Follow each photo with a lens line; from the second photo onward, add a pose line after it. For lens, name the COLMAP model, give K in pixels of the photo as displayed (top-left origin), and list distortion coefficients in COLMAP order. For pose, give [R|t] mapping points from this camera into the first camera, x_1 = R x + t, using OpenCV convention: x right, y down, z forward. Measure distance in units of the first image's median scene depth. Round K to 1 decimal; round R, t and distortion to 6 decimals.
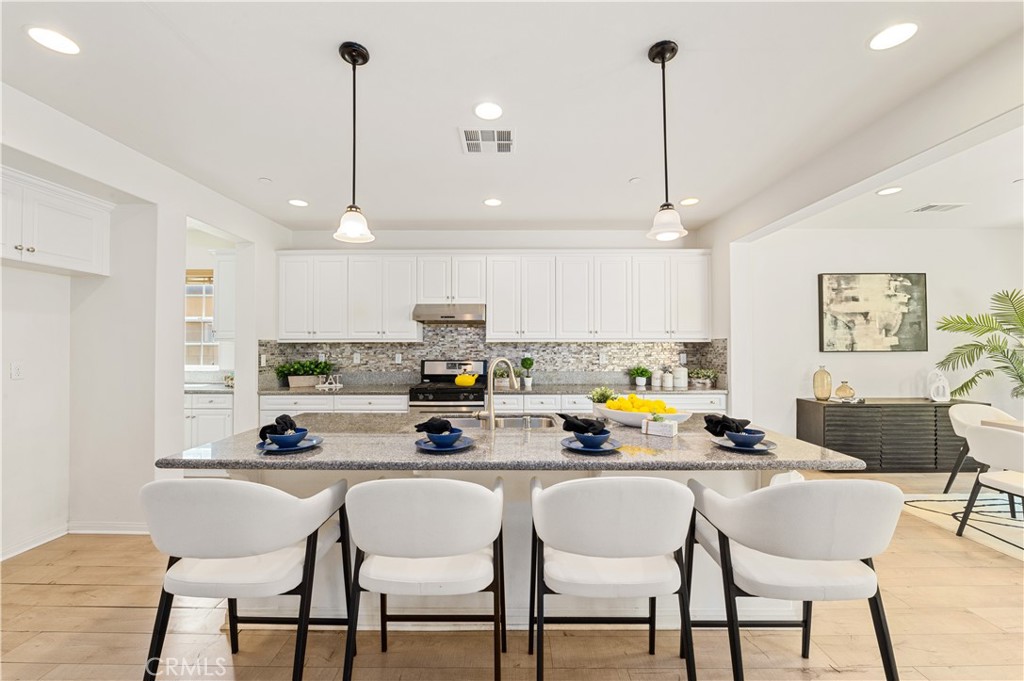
lens RADIAL K [[409.1, 0, 512.0], [0, 409.1, 340.5], [0, 0, 1]] dist [-0.006297, -0.000407]
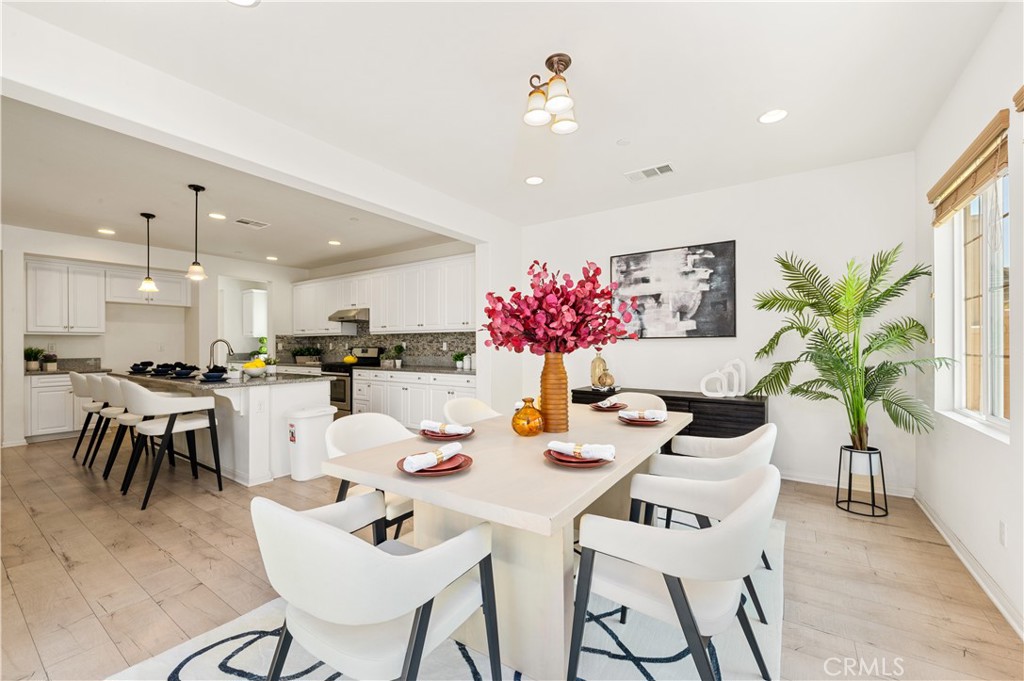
lens RADIAL K [[415.6, 0, 510.5], [0, 415.6, 347.3], [0, 0, 1]] dist [-0.006385, -0.000799]
pose [[0.824878, 0.000663, -0.565311, 1.119588], [0.008502, 0.999872, 0.013578, 0.032448], [0.565247, -0.016006, 0.824766, 0.062509]]
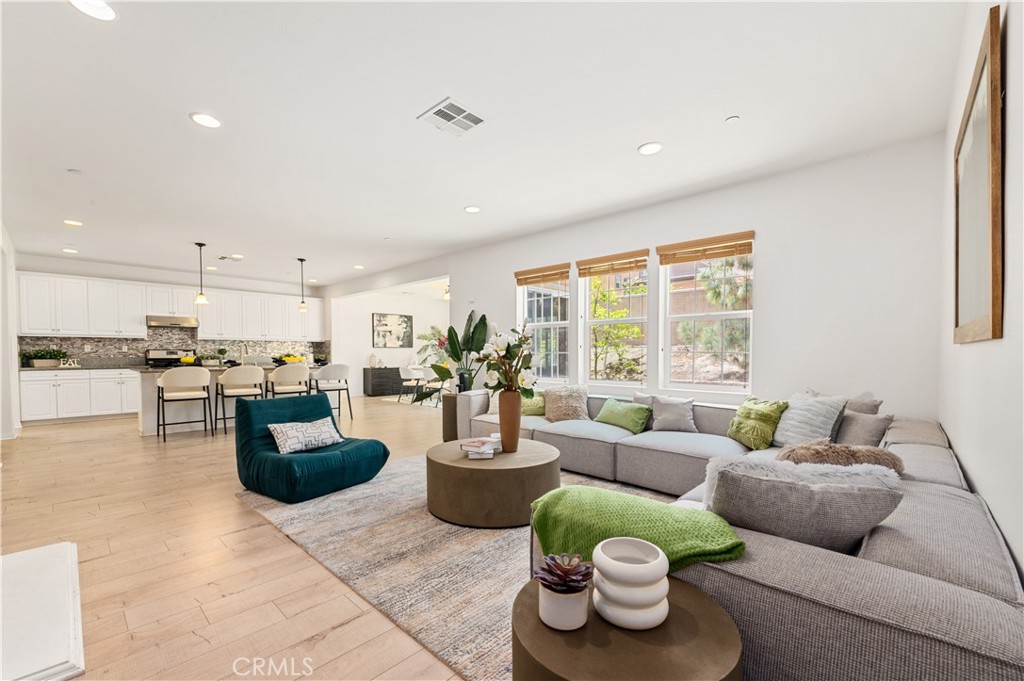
lens RADIAL K [[419.8, 0, 508.3], [0, 419.8, 367.5], [0, 0, 1]] dist [-0.002018, -0.000256]
pose [[0.682701, -0.023977, 0.730304, -0.451519], [-0.010646, 0.999029, 0.042751, 0.032396], [-0.730620, -0.036961, 0.681783, -1.175258]]
